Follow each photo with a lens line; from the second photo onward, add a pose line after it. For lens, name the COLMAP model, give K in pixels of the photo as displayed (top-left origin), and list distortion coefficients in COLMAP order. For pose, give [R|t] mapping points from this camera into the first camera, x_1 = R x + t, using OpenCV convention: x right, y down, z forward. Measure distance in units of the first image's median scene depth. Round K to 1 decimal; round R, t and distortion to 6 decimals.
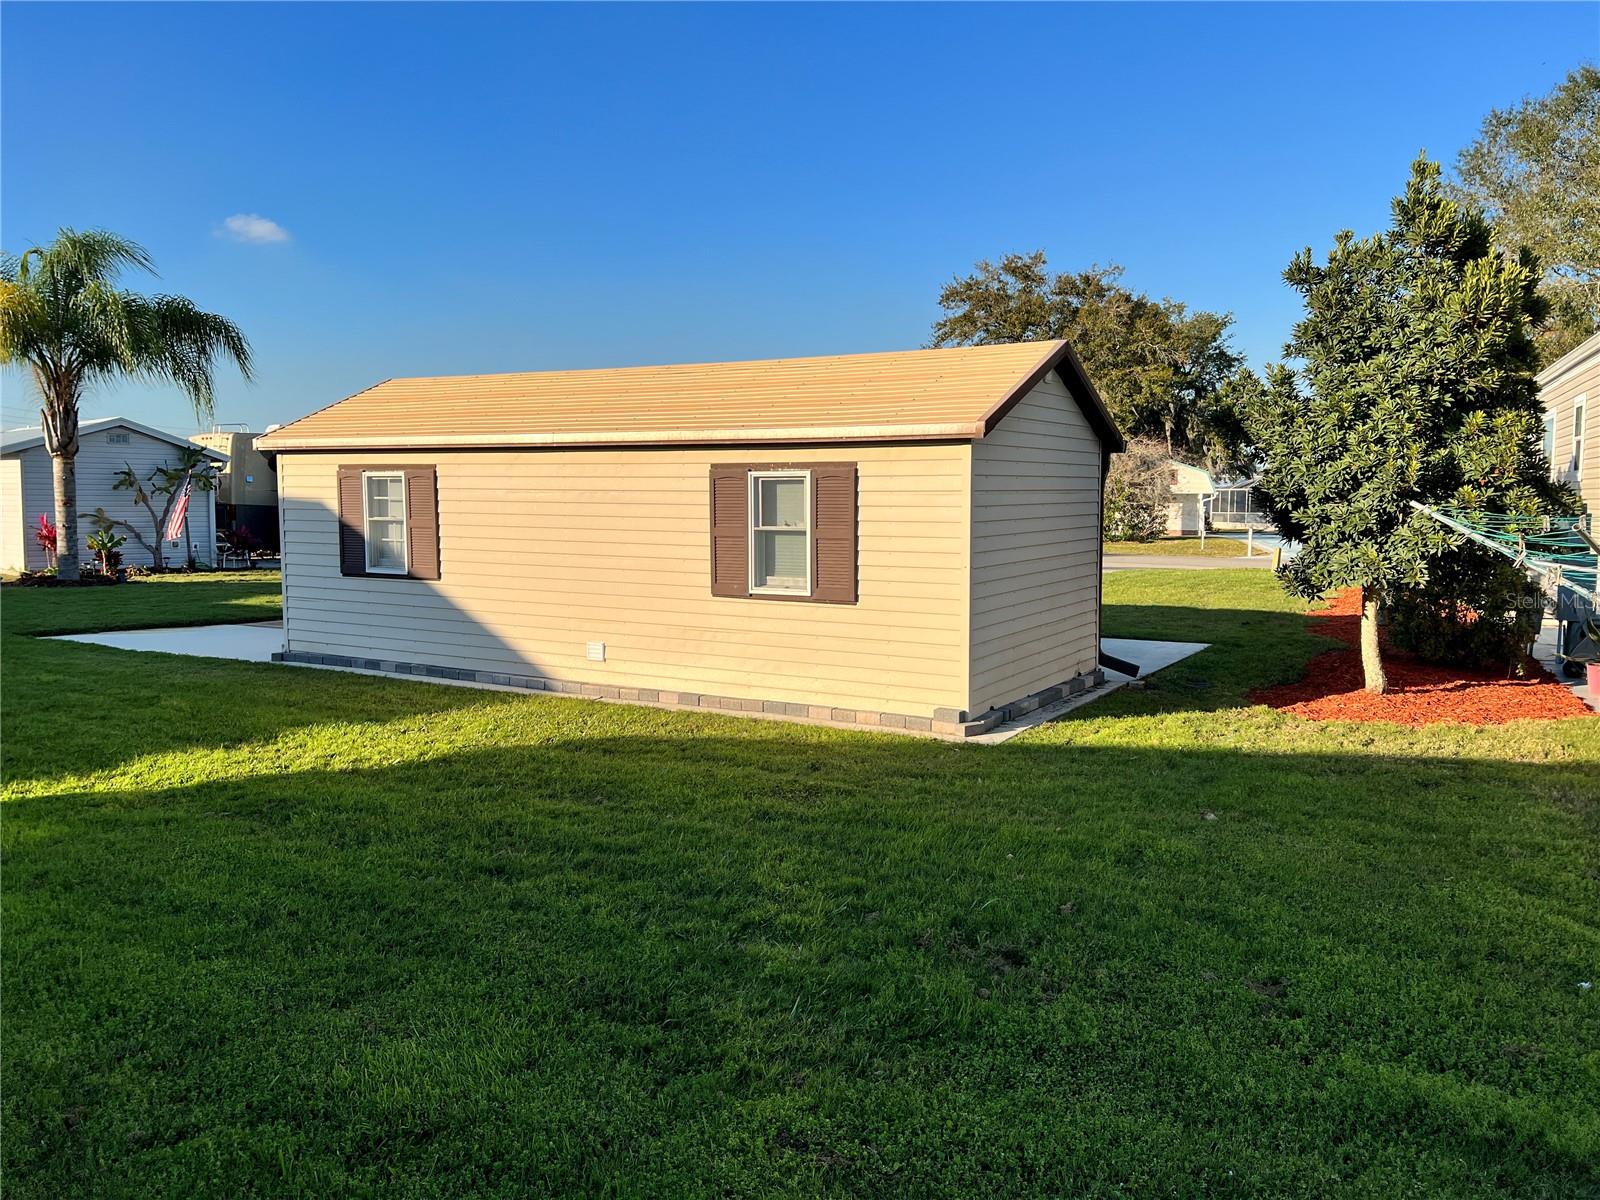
lens RADIAL K [[1216.9, 0, 794.4], [0, 1216.9, 597.5], [0, 0, 1]] dist [0.084080, -0.131757]
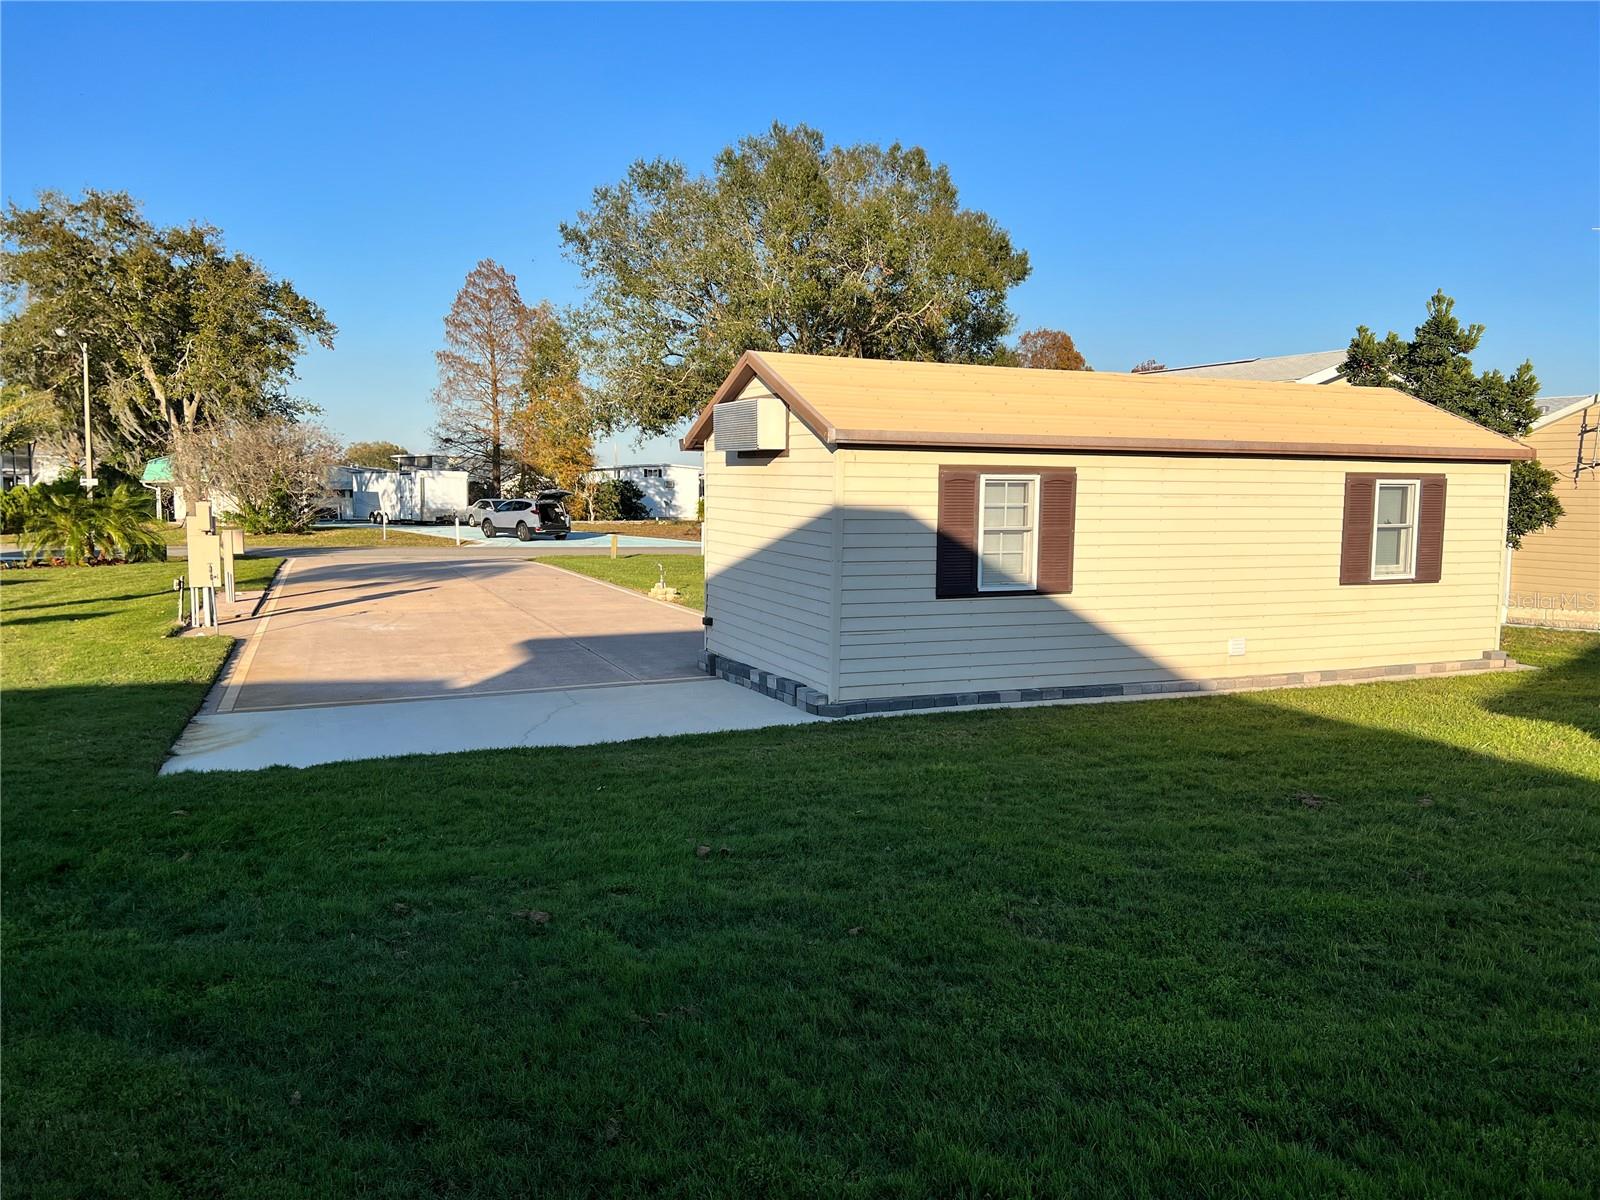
lens RADIAL K [[1216.9, 0, 794.4], [0, 1216.9, 597.5], [0, 0, 1]] dist [0.084080, -0.131757]
pose [[0.589935, -0.069404, 0.804463, -1.161493], [0.064891, 0.997152, 0.038442, -0.060027], [-0.804839, 0.029524, 0.592758, 0.626738]]
